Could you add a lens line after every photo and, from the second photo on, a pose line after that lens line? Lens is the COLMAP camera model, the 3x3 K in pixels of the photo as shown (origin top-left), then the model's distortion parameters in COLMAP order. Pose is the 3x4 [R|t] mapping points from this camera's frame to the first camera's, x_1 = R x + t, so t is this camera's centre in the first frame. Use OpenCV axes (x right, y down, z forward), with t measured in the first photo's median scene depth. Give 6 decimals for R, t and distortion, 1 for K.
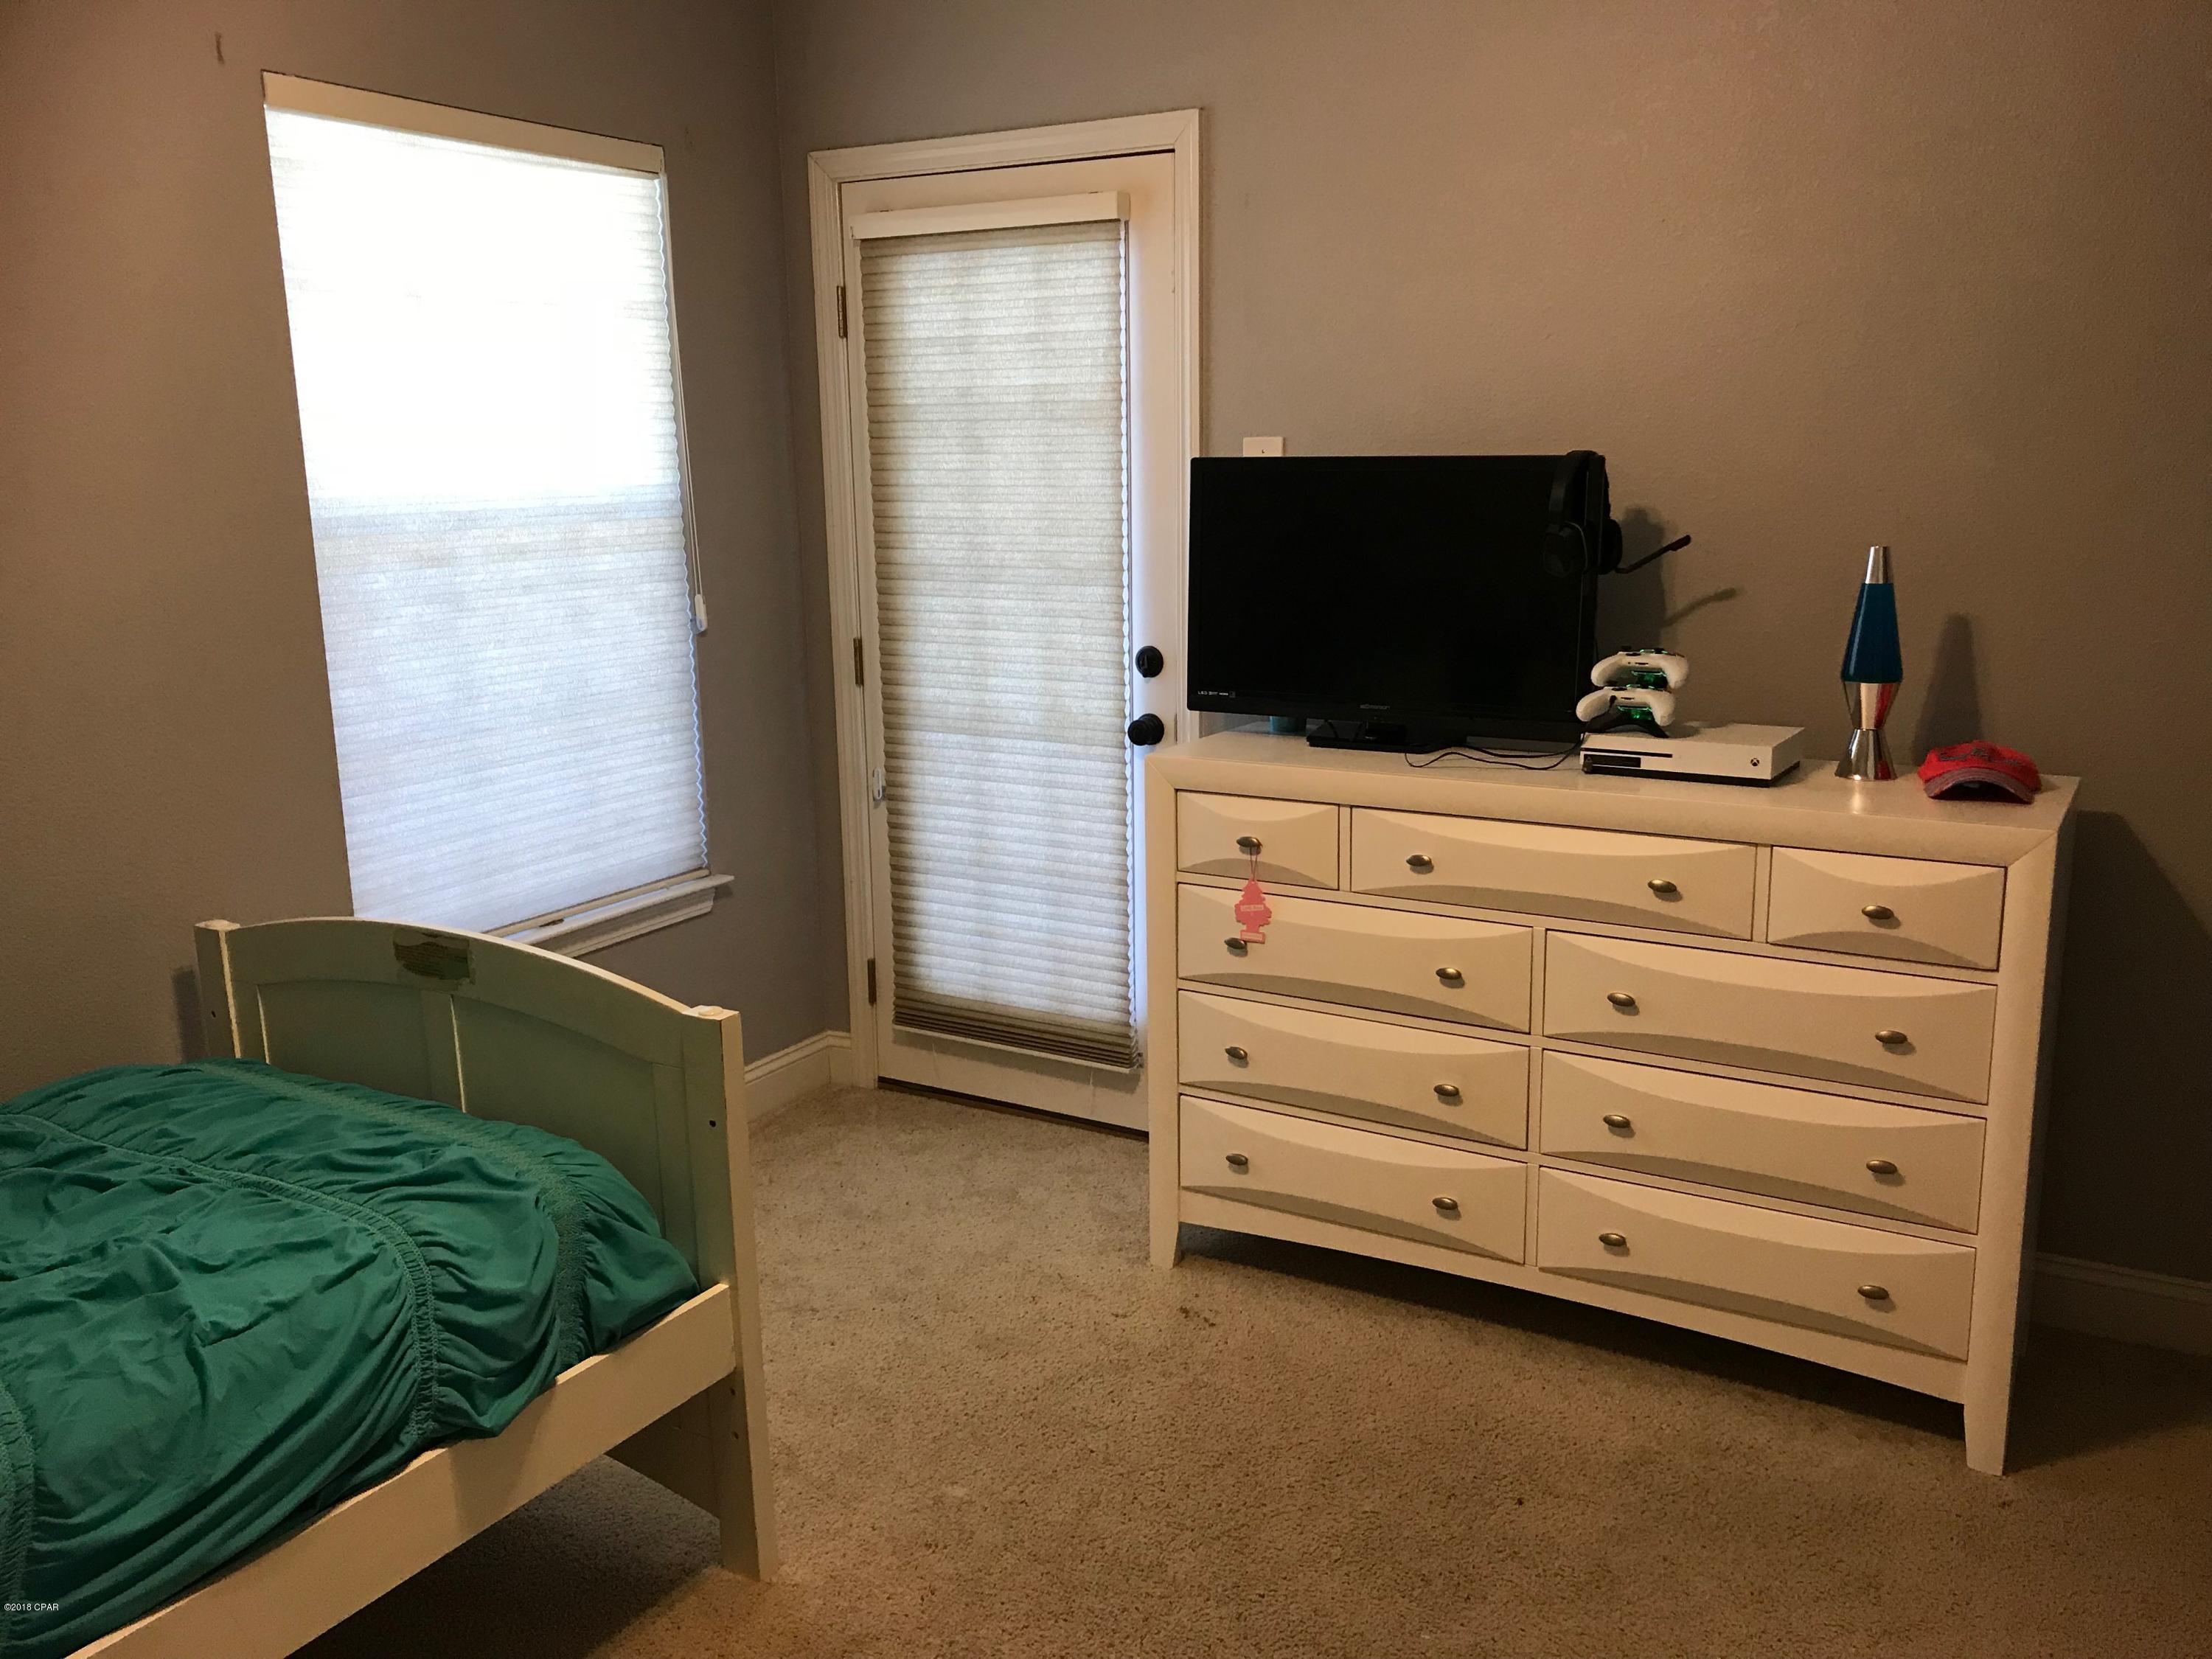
lens RADIAL K [[1792.9, 0, 1106.0], [0, 1792.9, 829.5], [0, 0, 1]] dist [0.000269, -0.007539]
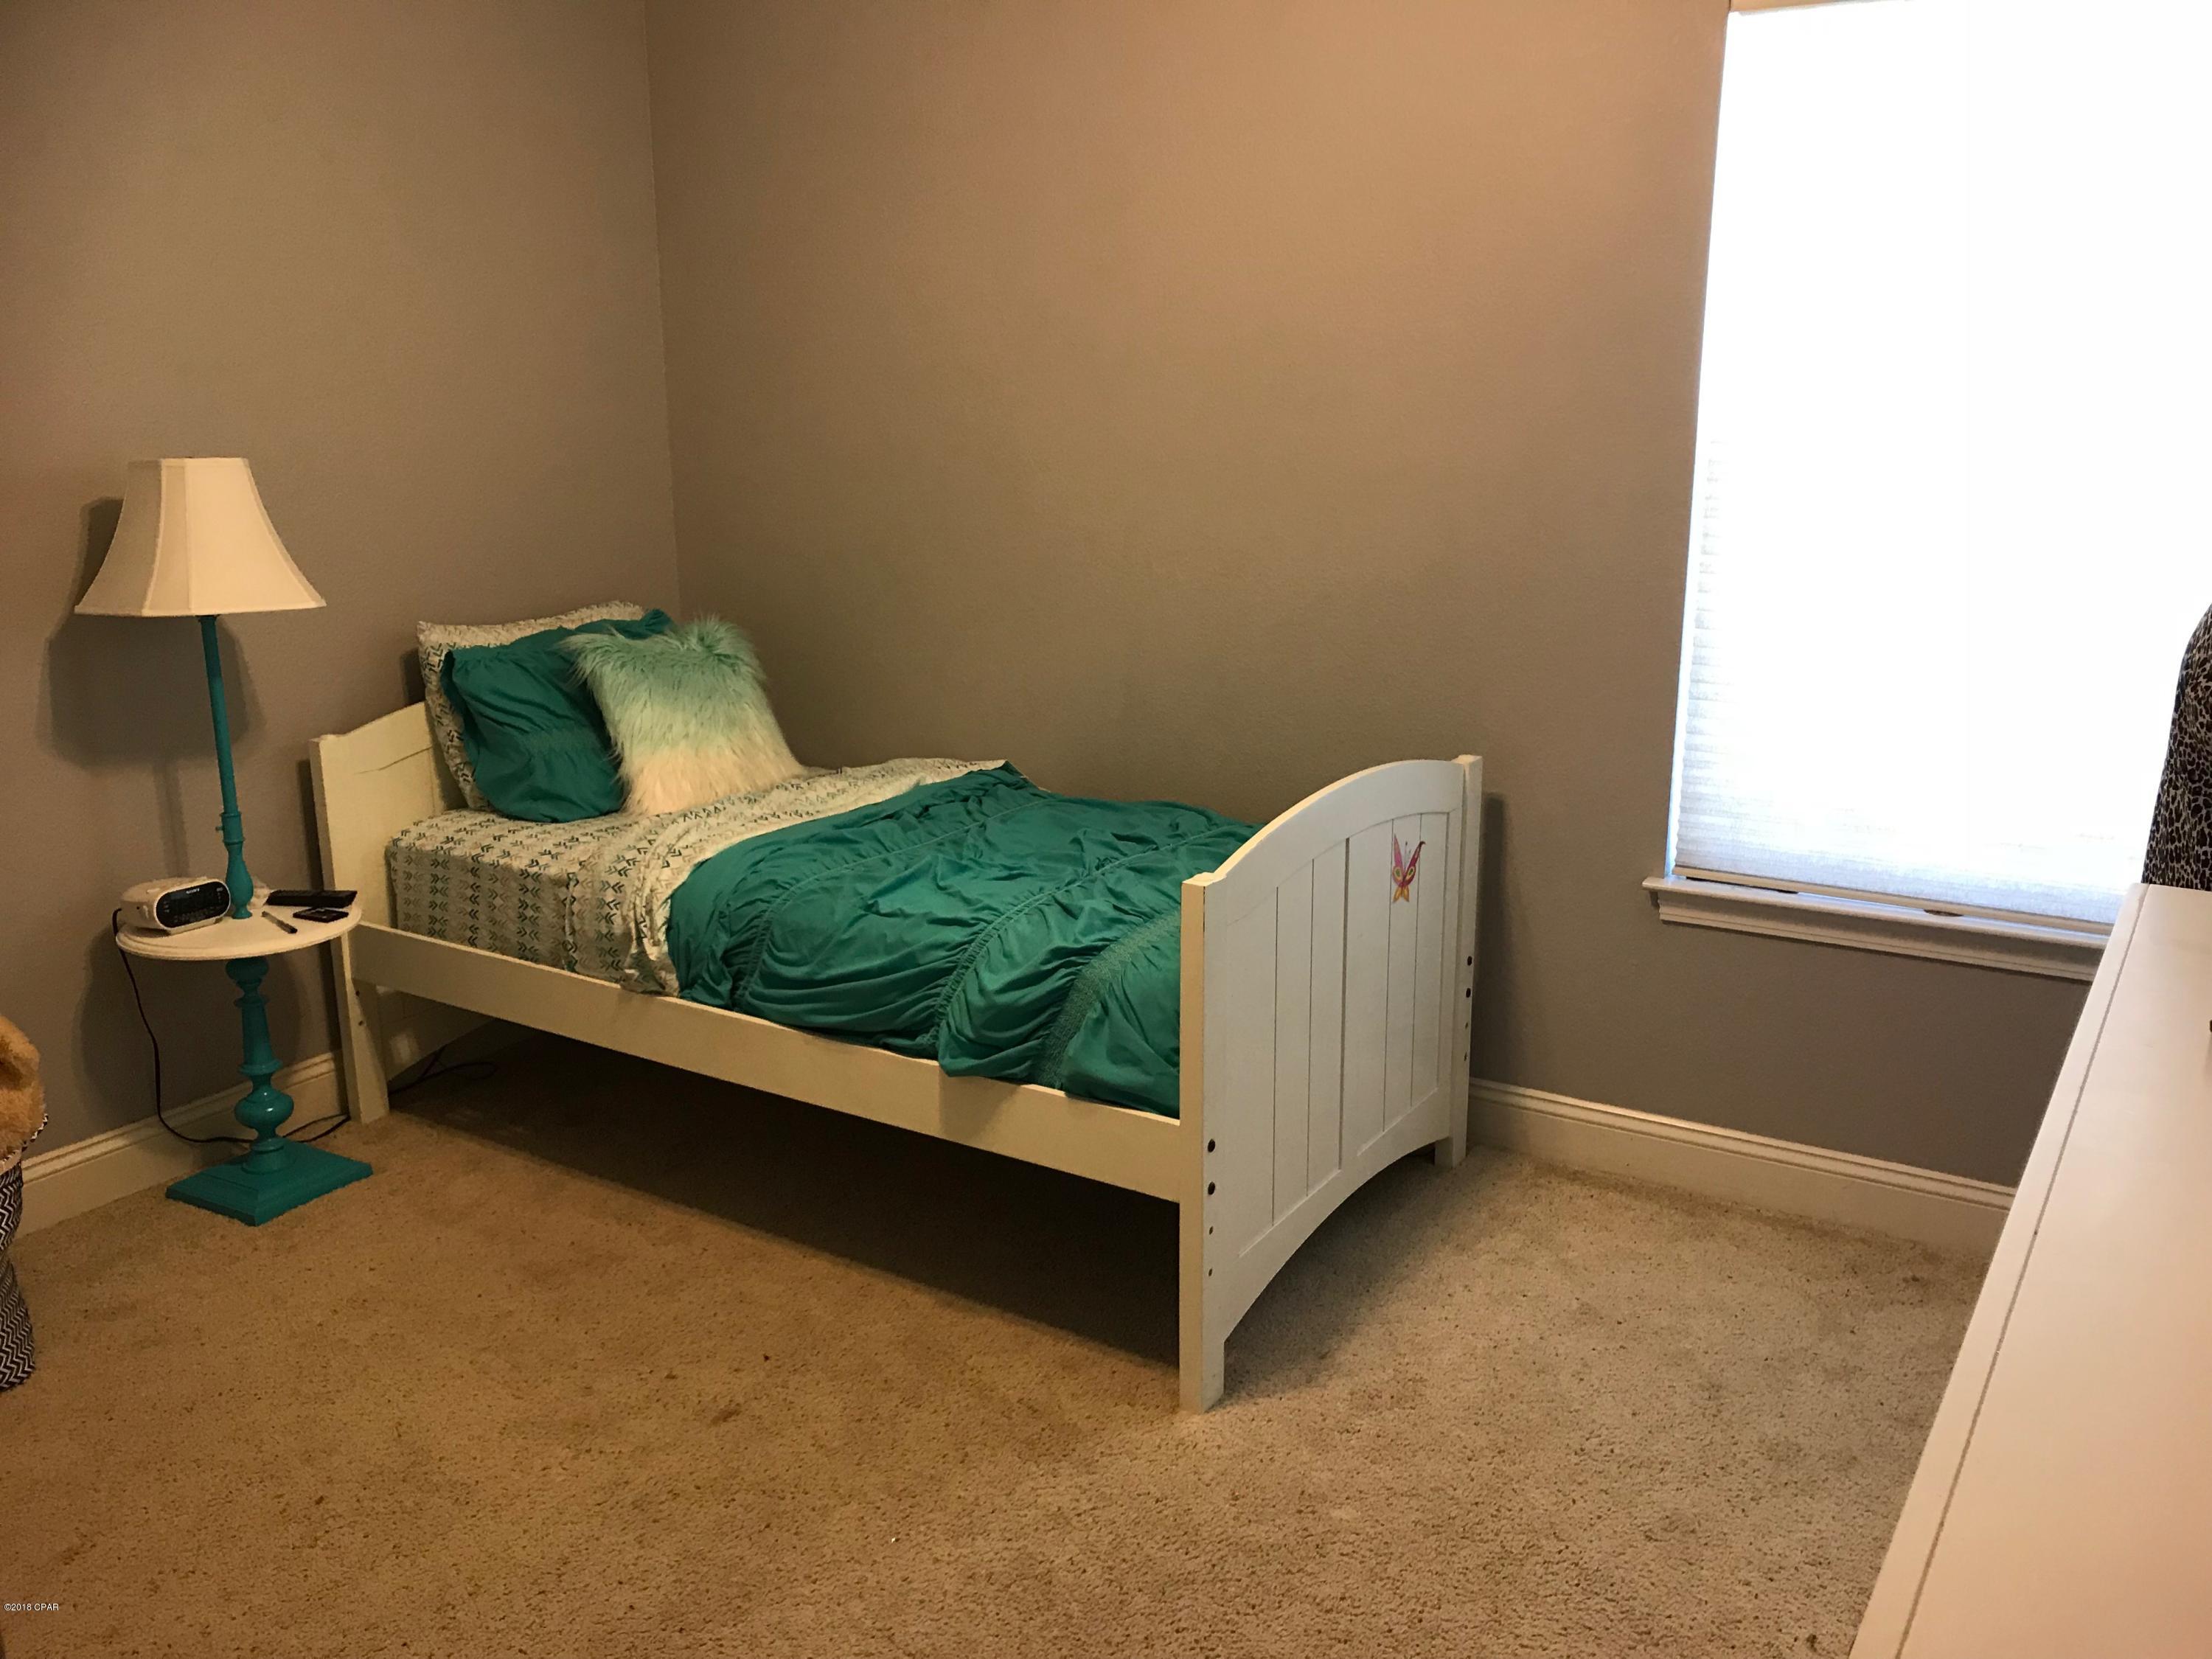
lens RADIAL K [[1792.9, 0, 1106.0], [0, 1792.9, 829.5], [0, 0, 1]] dist [0.000269, -0.007539]
pose [[-0.029238, 0.249449, -0.967947, 0.912882], [-0.209830, 0.945253, 0.249938, -0.202922], [0.977301, 0.210412, 0.024705, 1.015078]]
